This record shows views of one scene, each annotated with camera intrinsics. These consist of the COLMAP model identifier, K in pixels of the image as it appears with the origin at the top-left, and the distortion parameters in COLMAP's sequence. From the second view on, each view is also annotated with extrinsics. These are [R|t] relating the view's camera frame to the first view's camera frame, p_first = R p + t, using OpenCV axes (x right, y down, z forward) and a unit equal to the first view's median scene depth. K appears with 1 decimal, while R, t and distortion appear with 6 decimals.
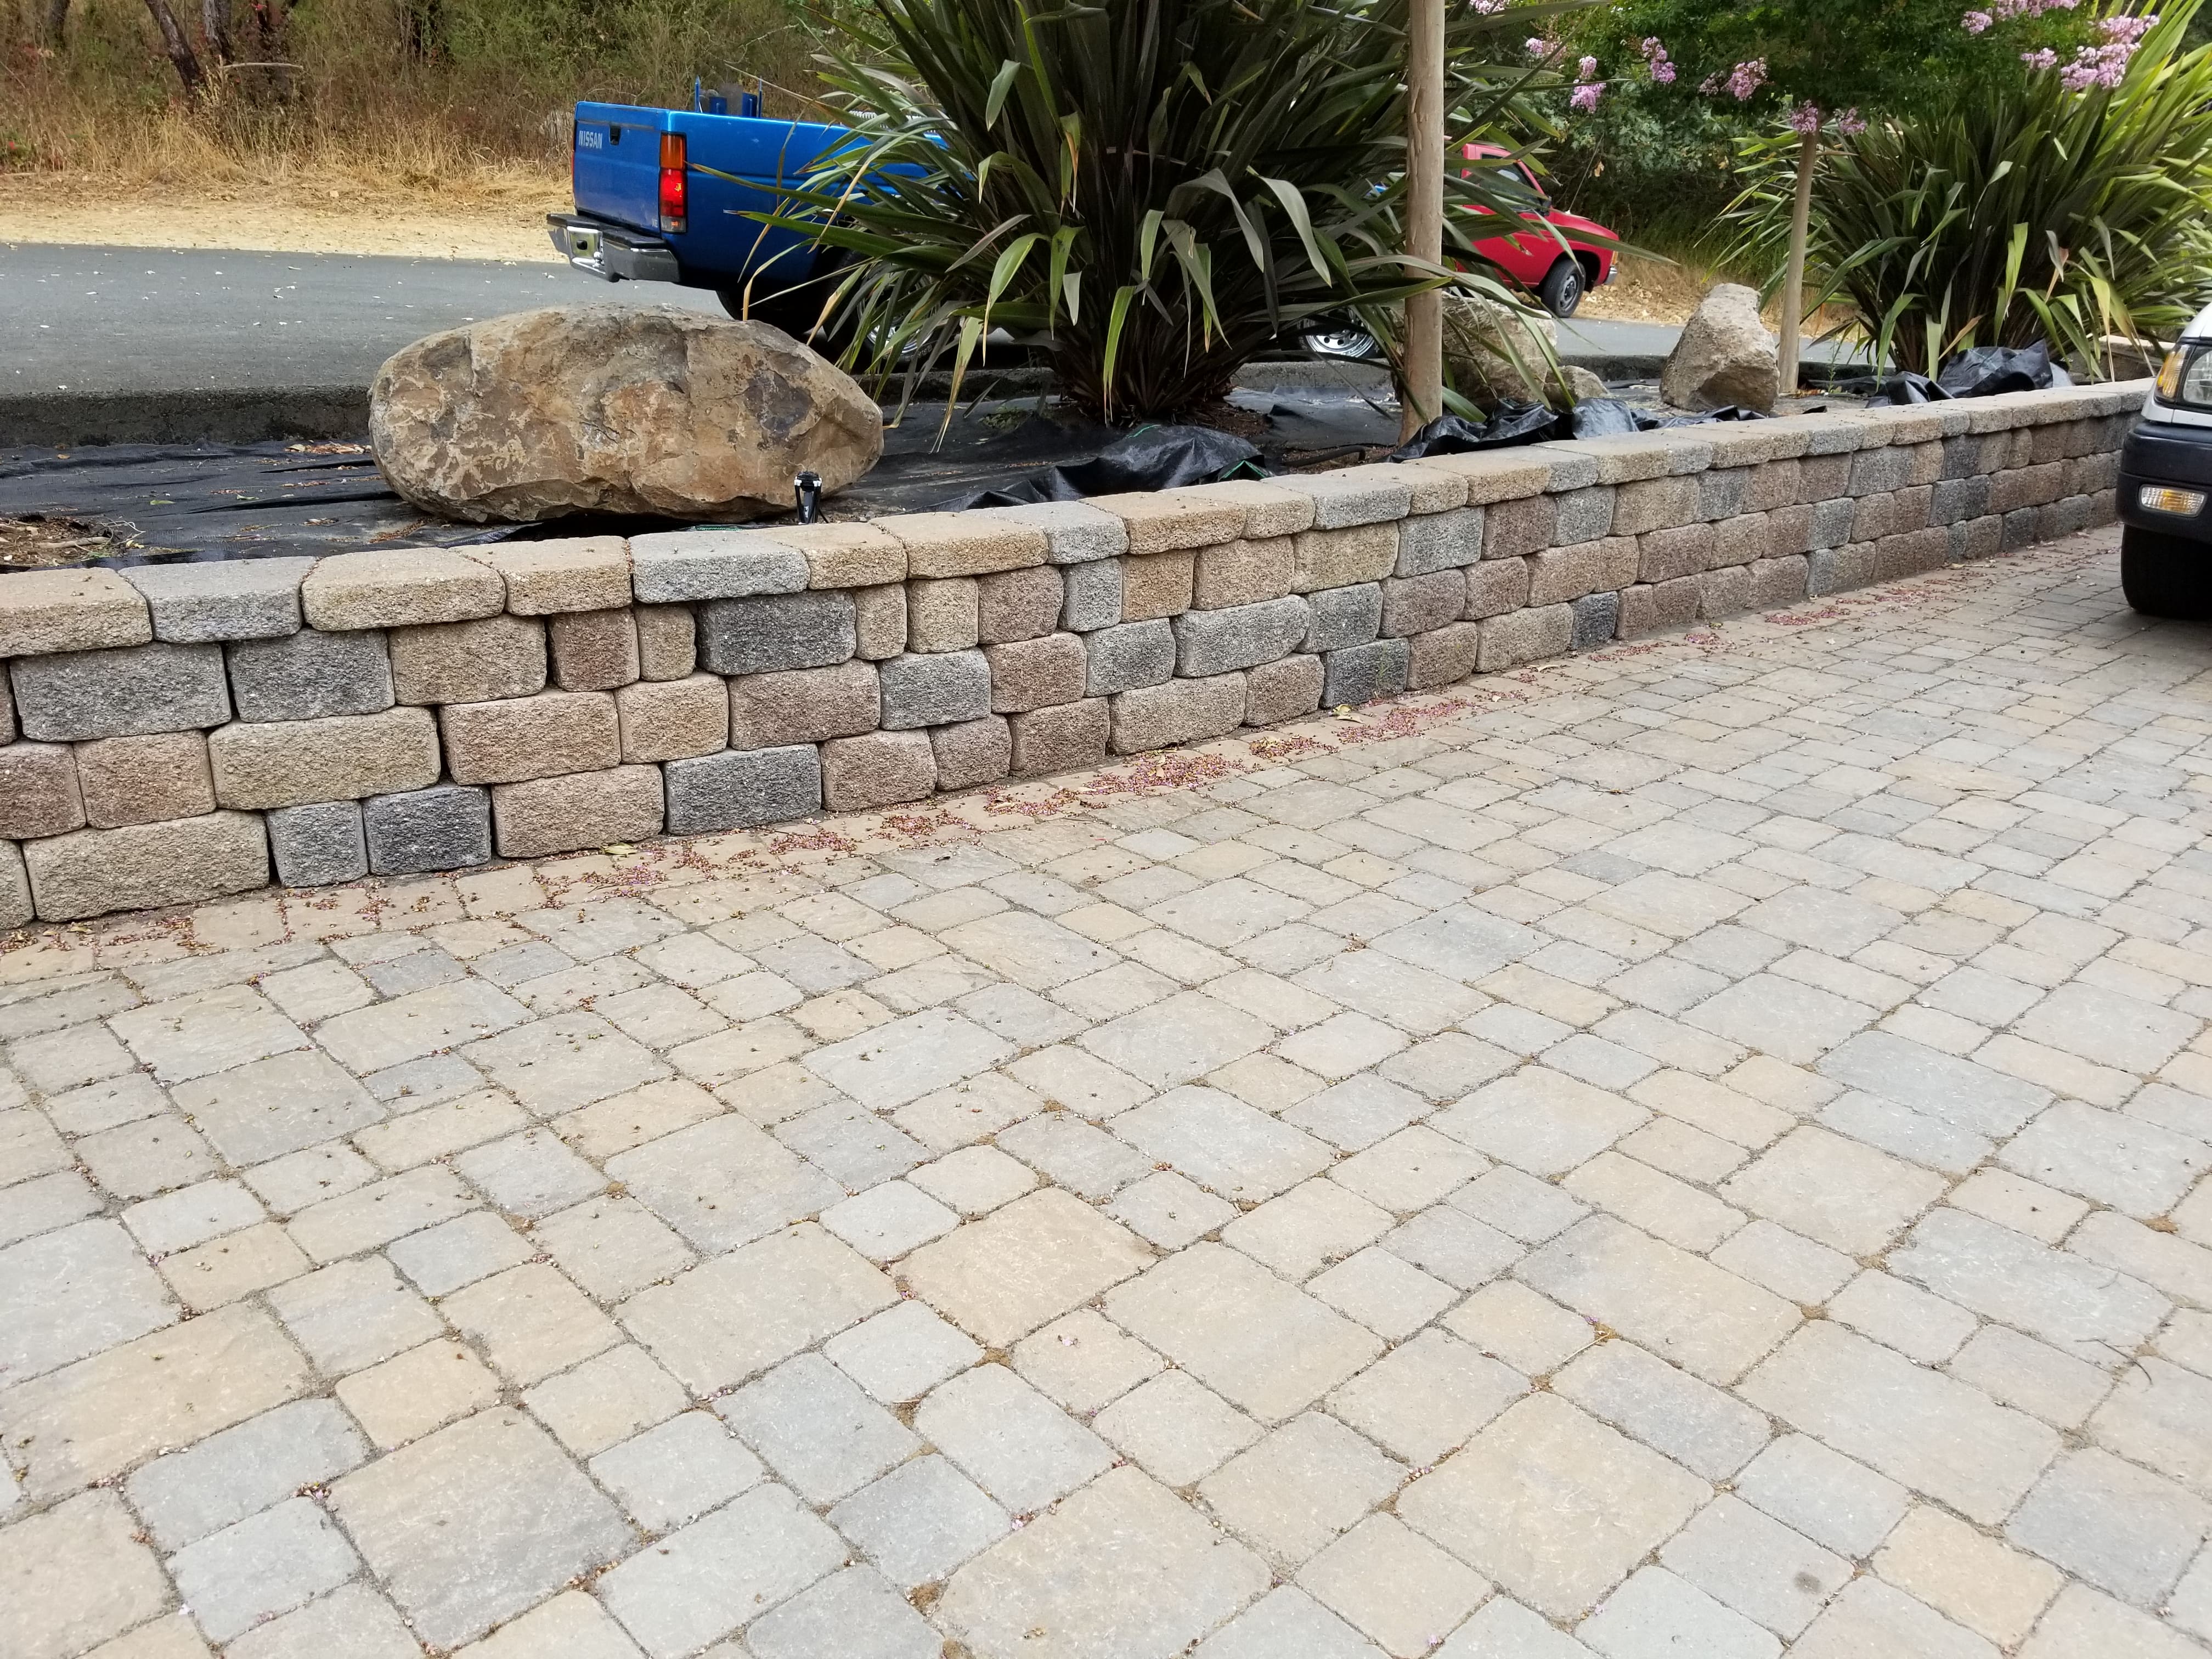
lens RADIAL K [[1725.2, 0, 1106.5], [0, 1725.2, 822.0], [0, 0, 1]] dist [0.008114, -0.020570]
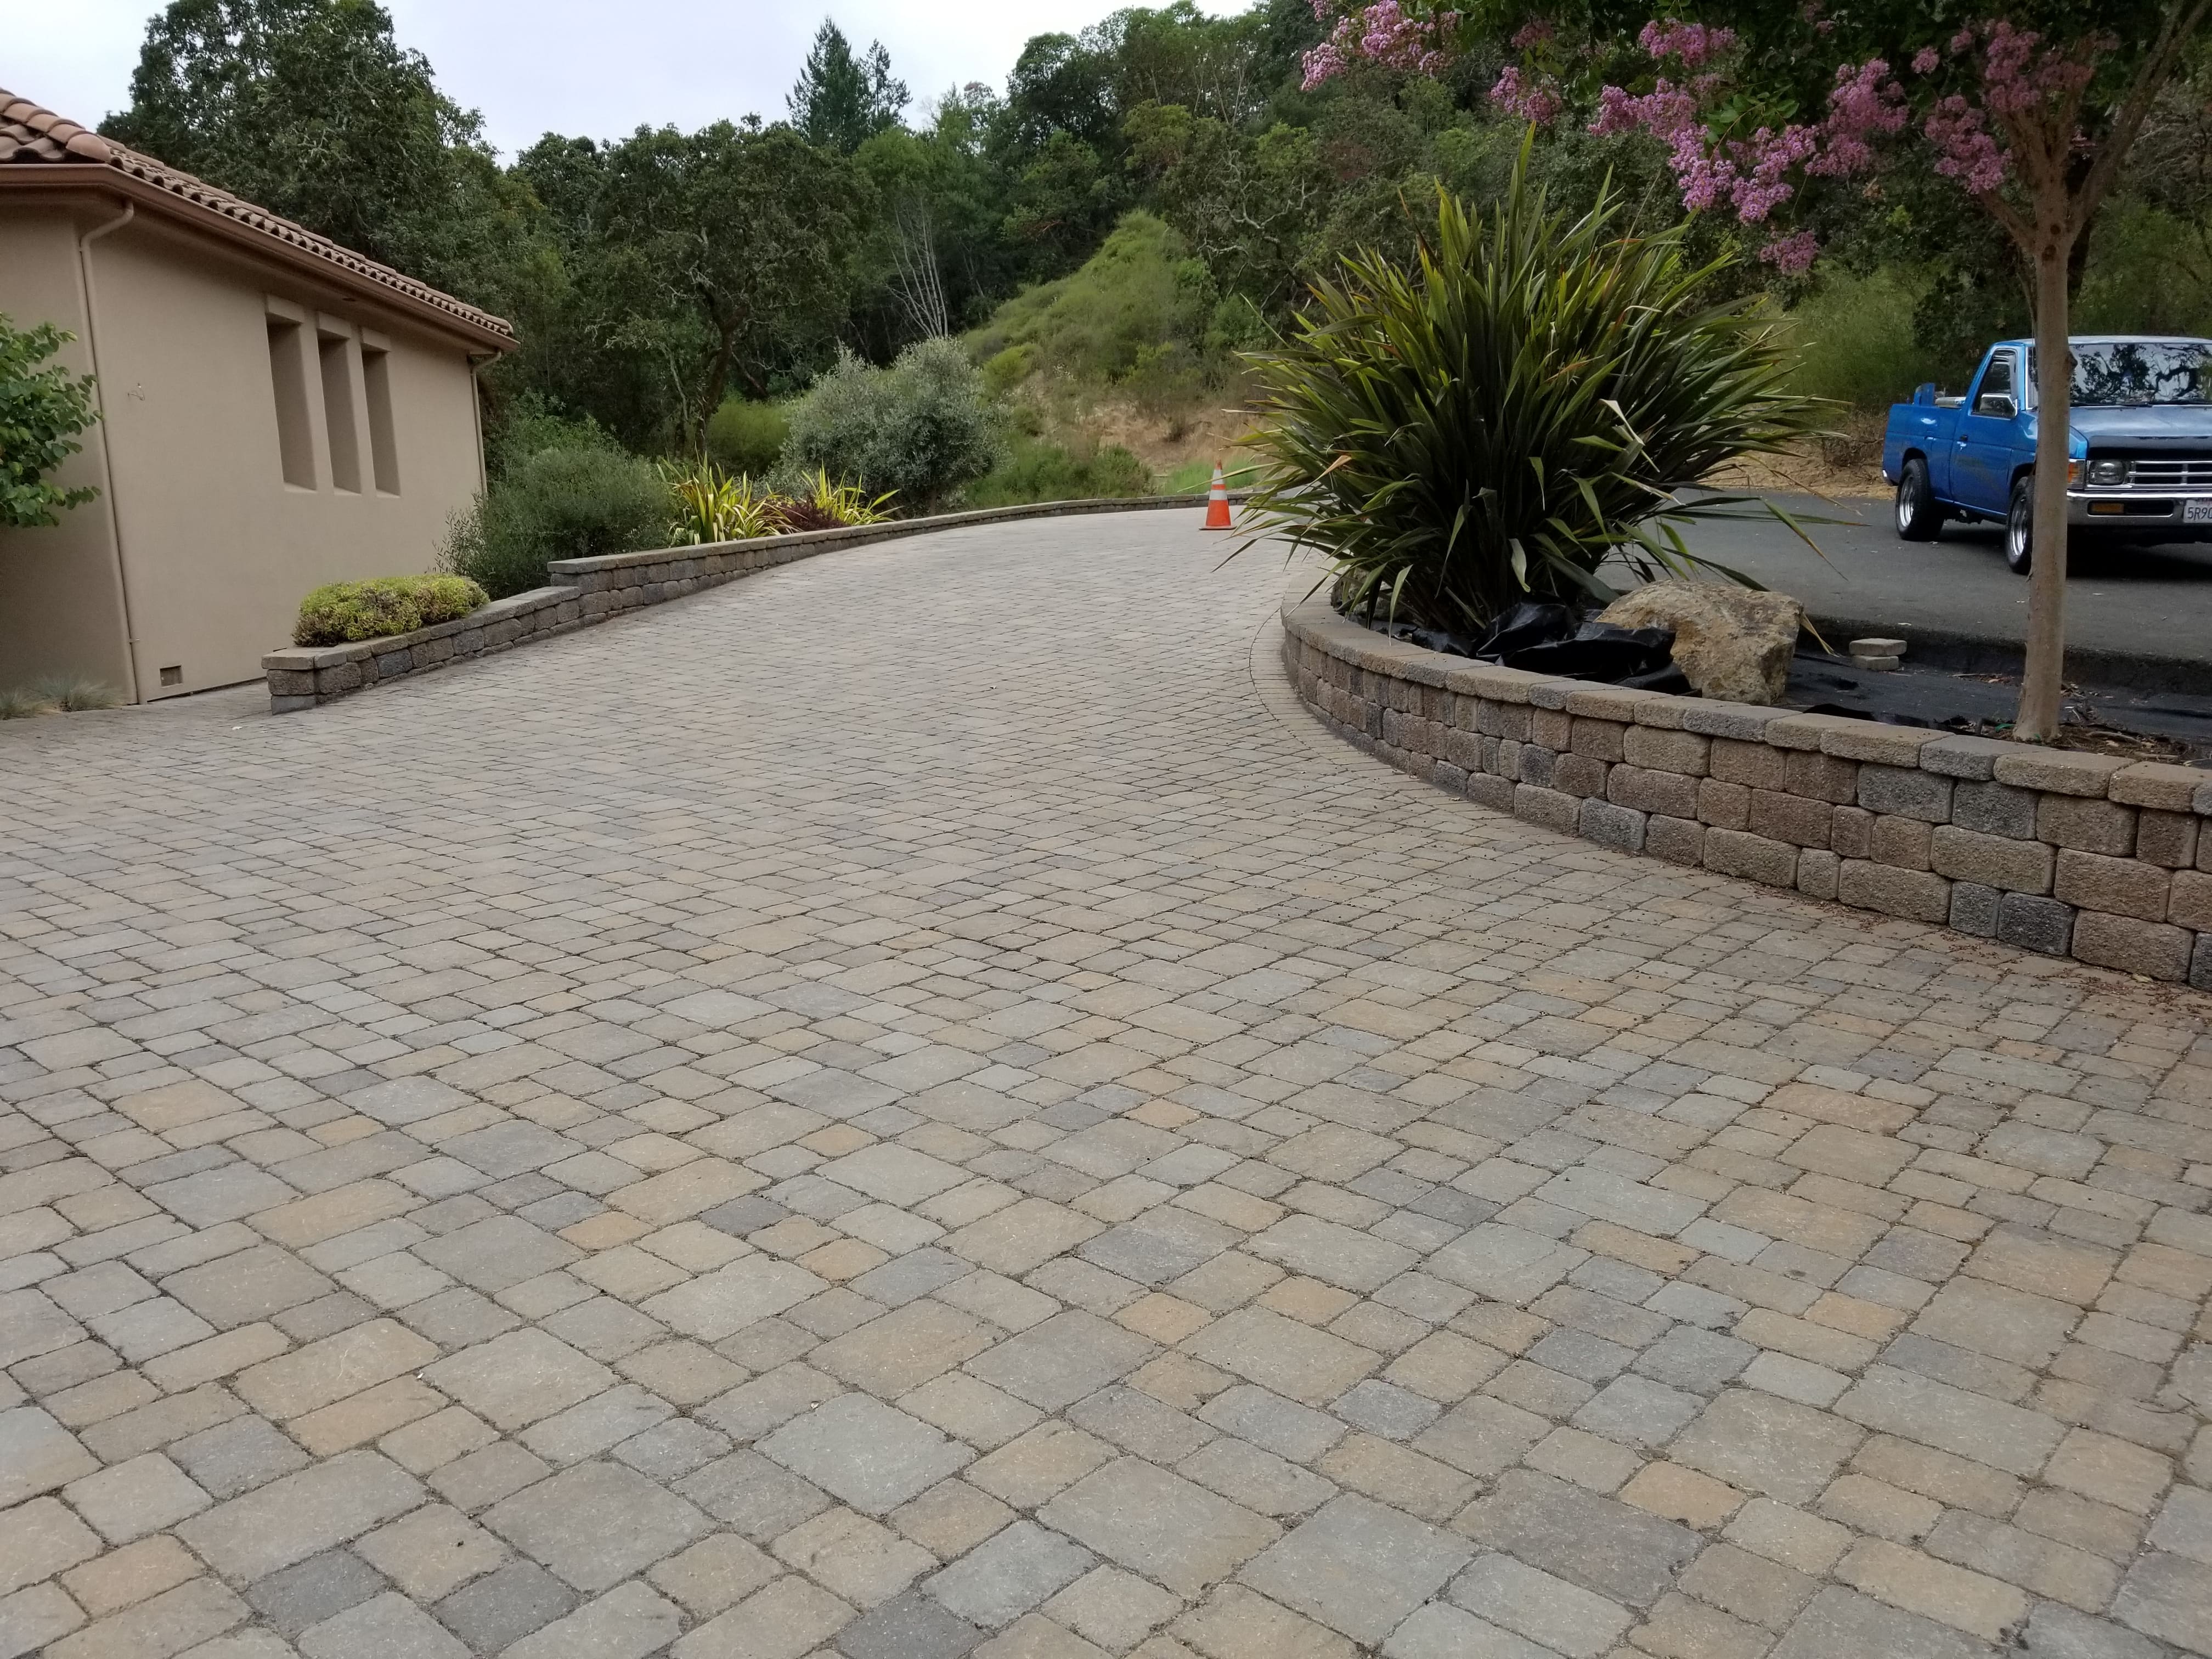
lens RADIAL K [[1725.2, 0, 1107.1], [0, 1725.2, 829.9], [0, 0, 1]] dist [0.008114, -0.020570]
pose [[0.122705, 0.193891, -0.973319, 1.190911], [-0.339753, 0.929677, 0.142365, -0.012651], [0.932476, 0.313219, 0.179952, -0.112405]]
